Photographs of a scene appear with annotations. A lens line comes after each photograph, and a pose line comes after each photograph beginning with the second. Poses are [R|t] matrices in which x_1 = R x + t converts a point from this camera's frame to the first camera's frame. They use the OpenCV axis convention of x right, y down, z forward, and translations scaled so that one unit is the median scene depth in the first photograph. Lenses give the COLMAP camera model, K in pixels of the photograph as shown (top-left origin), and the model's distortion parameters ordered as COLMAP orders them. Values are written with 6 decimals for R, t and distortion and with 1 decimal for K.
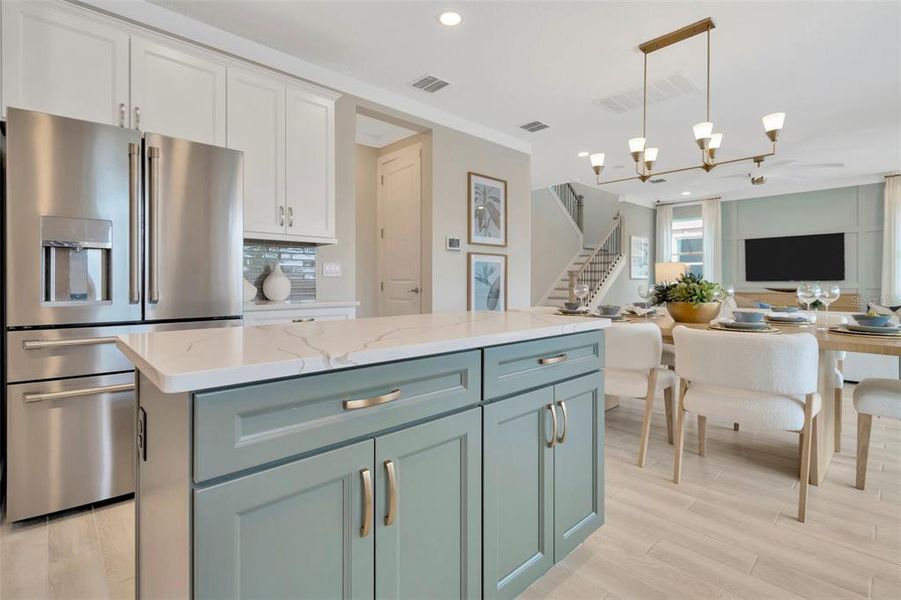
lens RADIAL K [[434.6, 0, 451.6], [0, 434.6, 283.8], [0, 0, 1]] dist [0.001469, 0.000435]
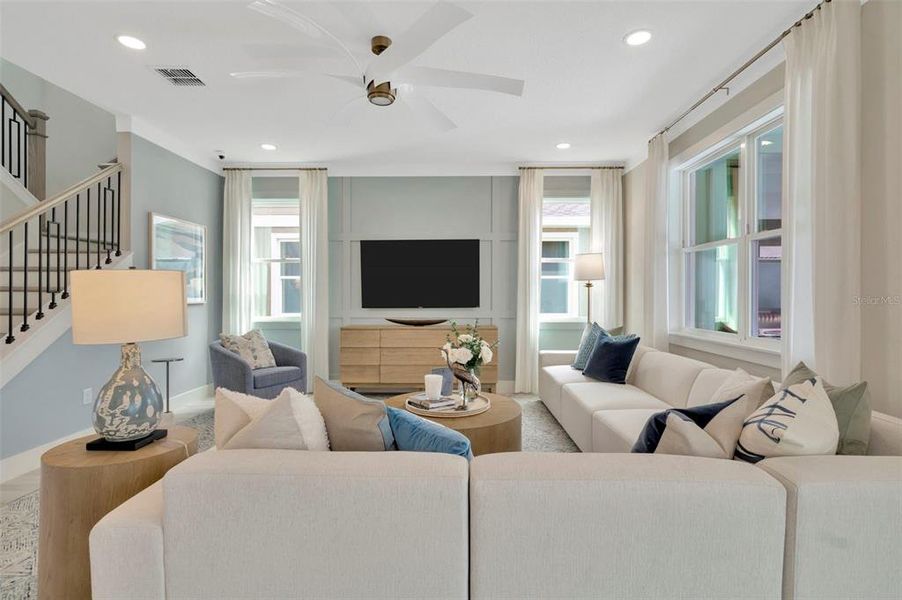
lens RADIAL K [[439.7, 0, 452.4], [0, 439.7, 295.7], [0, 0, 1]] dist [0.001782, 0.000551]
pose [[0.707096, 0.003363, 0.707110, 0.318045], [0.003727, 0.999957, -0.008482, -0.018014], [-0.707108, 0.008633, 0.707053, 0.457591]]
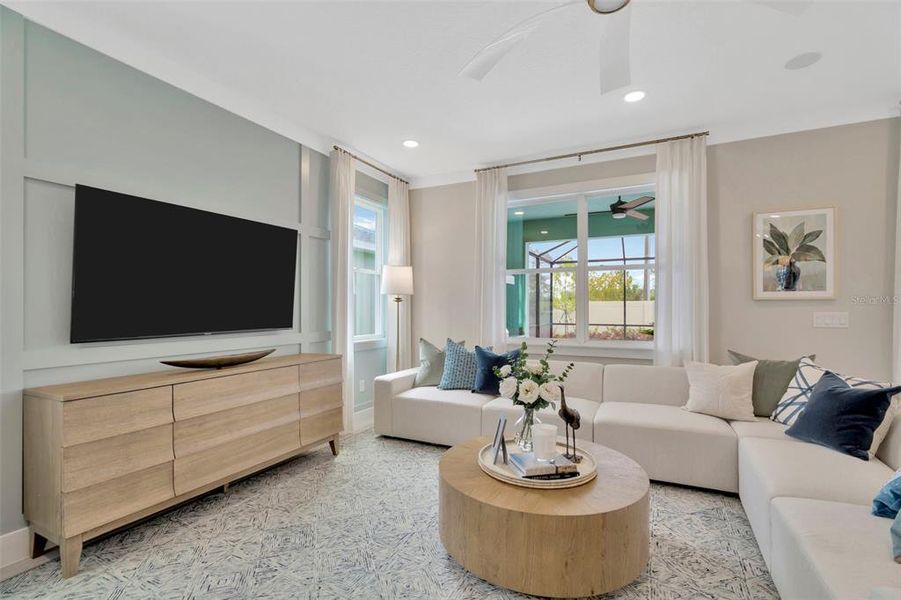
lens RADIAL K [[415.9, 0, 450.5], [0, 415.9, 300.0], [0, 0, 1]] dist [0.000348, 0.000110]
pose [[-0.333502, 0.021276, 0.942509, 0.353892], [0.011055, 0.999765, -0.018657, -0.025579], [-0.942685, 0.004197, -0.333659, 0.863795]]
